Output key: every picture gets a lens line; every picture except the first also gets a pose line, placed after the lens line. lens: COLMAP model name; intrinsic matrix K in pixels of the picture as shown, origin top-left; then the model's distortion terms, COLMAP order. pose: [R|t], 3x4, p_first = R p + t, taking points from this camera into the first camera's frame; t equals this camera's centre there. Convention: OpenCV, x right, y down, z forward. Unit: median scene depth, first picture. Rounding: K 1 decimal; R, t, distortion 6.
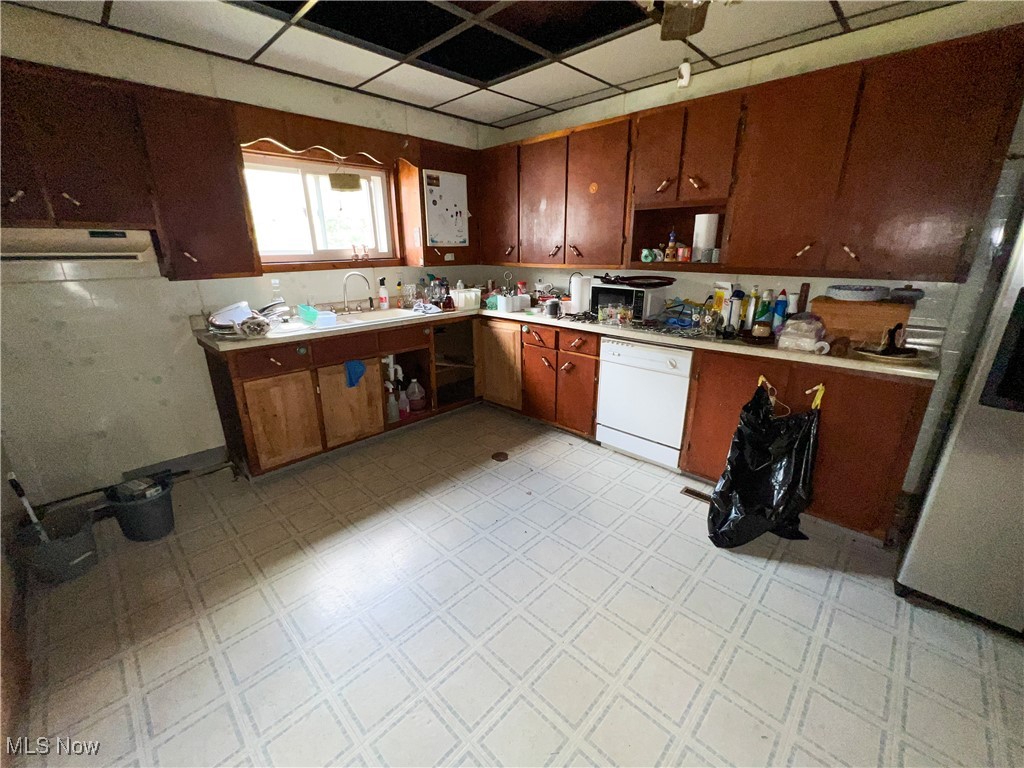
lens RADIAL K [[420.1, 0, 507.2], [0, 420.1, 382.6], [0, 0, 1]] dist [-0.003368, 0.001339]
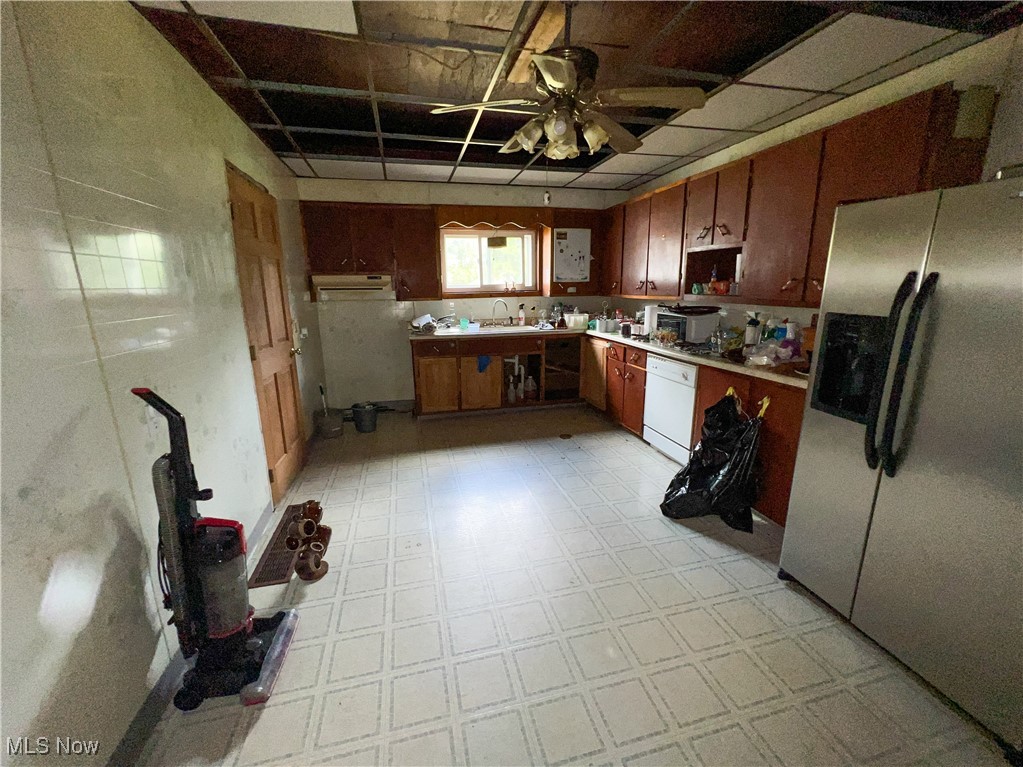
lens RADIAL K [[419.7, 0, 516.2], [0, 419.7, 383.3], [0, 0, 1]] dist [-0.003368, 0.001339]
pose [[0.855640, 0.115982, -0.504409, 0.478223], [-0.153396, 0.987609, -0.033123, 0.074206], [0.494318, 0.105716, 0.862829, -0.232819]]
